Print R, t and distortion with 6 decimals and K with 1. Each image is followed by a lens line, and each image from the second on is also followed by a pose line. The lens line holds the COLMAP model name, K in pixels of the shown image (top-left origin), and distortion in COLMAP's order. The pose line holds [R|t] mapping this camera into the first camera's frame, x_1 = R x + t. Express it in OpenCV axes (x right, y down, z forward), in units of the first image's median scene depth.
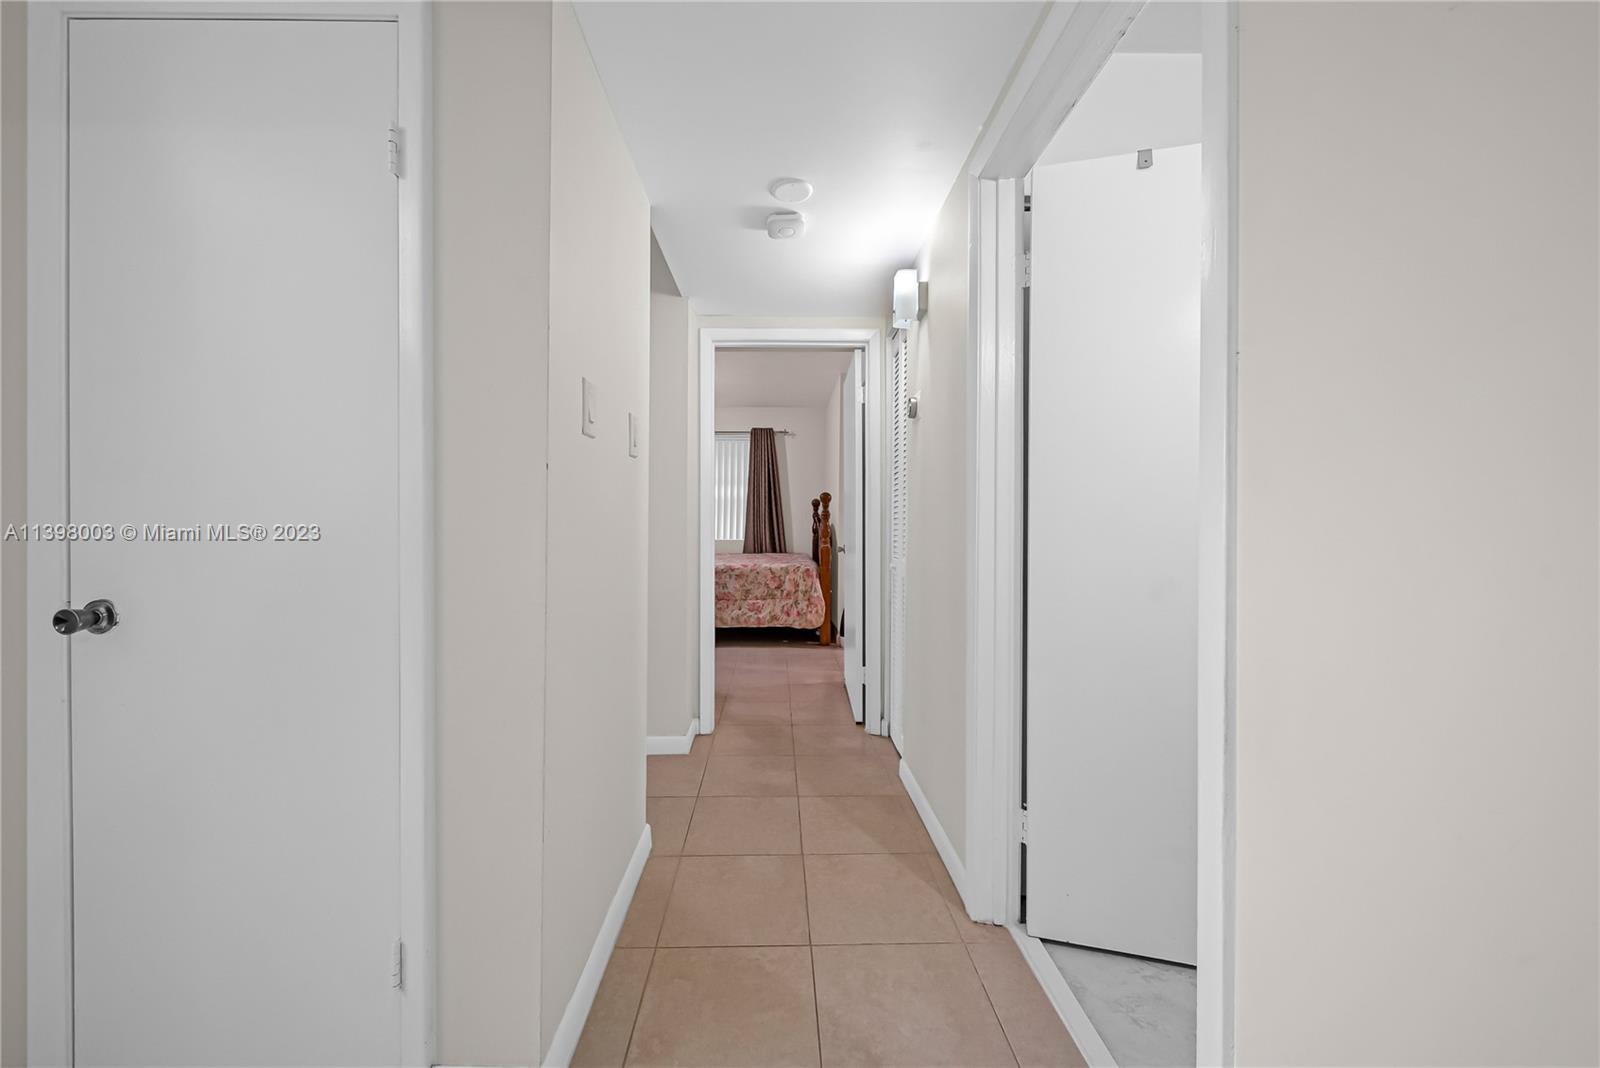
lens RADIAL K [[564.8, 0, 796.7], [0, 564.8, 529.3], [0, 0, 1]] dist [0.001845, -0.002083]
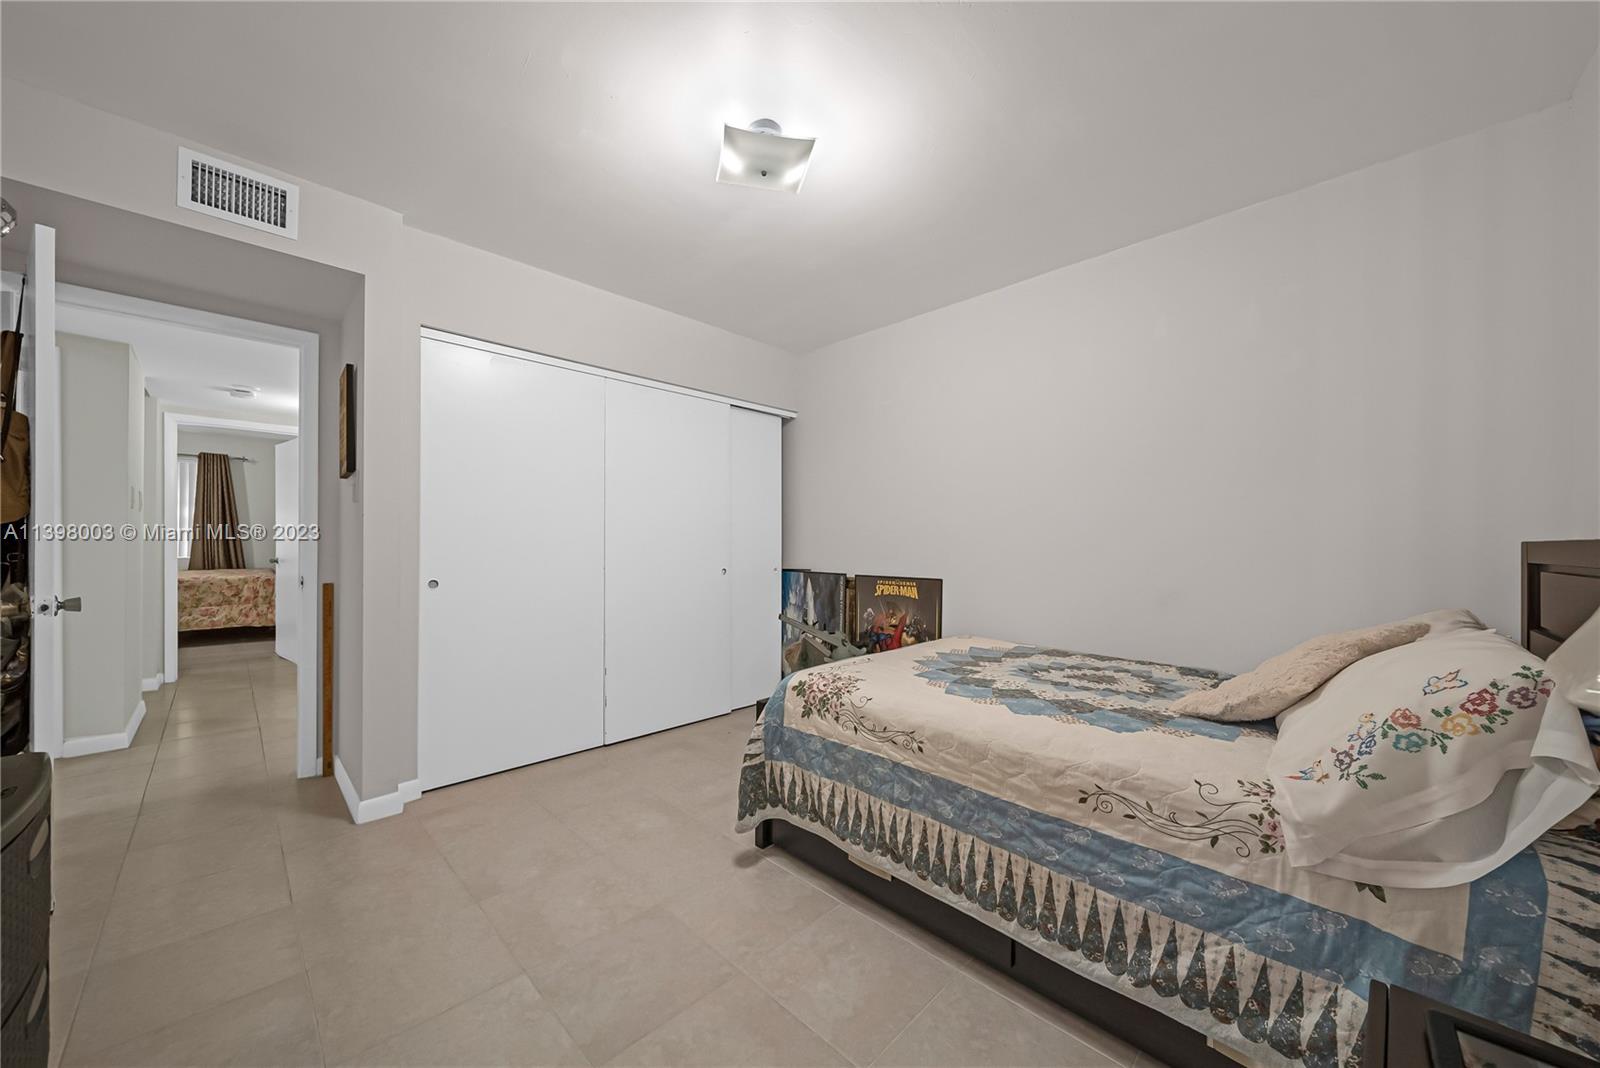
lens RADIAL K [[564.8, 0, 795.6], [0, 564.8, 542.4], [0, 0, 1]] dist [0.001845, -0.002083]
pose [[0.731148, -0.002409, 0.682215, 0.020185], [0.004792, 0.999987, -0.001605, -0.002785], [-0.682202, 0.004443, 0.731150, -0.716676]]
